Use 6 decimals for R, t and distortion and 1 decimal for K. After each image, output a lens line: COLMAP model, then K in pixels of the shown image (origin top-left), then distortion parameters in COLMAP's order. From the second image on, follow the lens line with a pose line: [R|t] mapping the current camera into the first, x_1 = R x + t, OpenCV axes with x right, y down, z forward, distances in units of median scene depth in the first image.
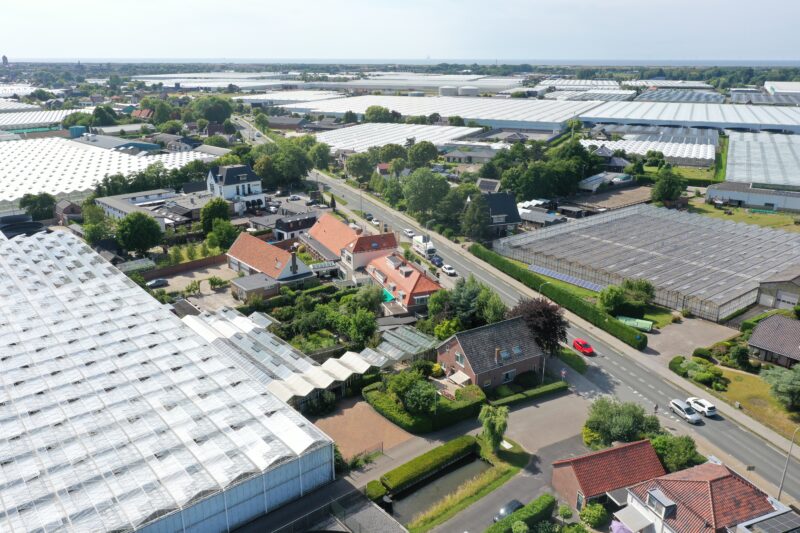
lens RADIAL K [[618.6, 0, 400.0], [0, 618.6, 268.1], [0, 0, 1]] dist [-0.002361, 0.003582]
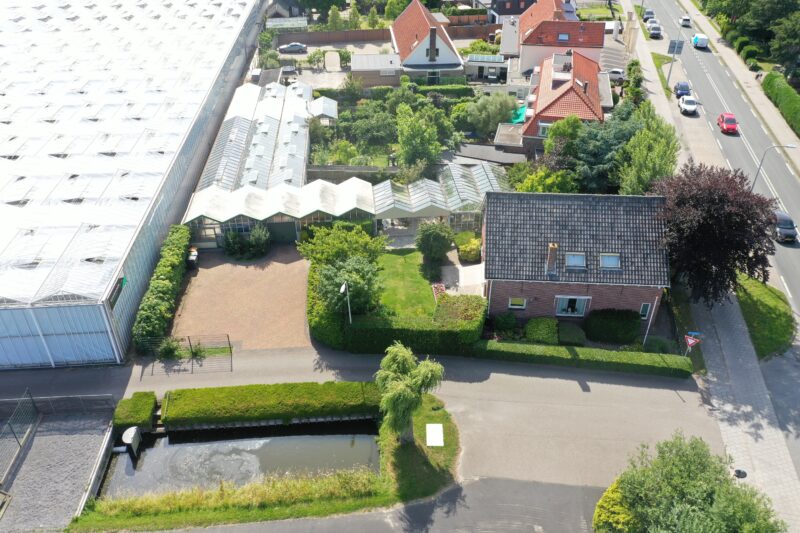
lens RADIAL K [[618.6, 0, 400.7], [0, 618.6, 273.3], [0, 0, 1]] dist [-0.002361, 0.003582]
pose [[0.818066, 0.323415, -0.475574, 0.238312], [-0.180580, 0.929531, 0.321501, 0.015687], [0.546039, -0.177130, 0.818820, 0.440228]]
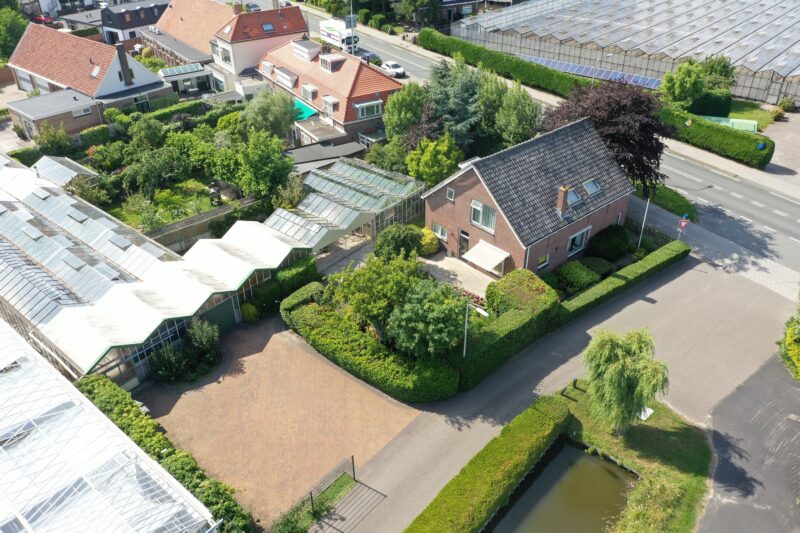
lens RADIAL K [[618.6, 0, 398.3], [0, 618.6, 269.5], [0, 0, 1]] dist [-0.002361, 0.003582]
pose [[0.985402, -0.104050, 0.134743, -0.027575], [0.067172, 0.964904, 0.253867, 0.051390], [-0.156429, -0.241110, 0.957808, 0.452776]]
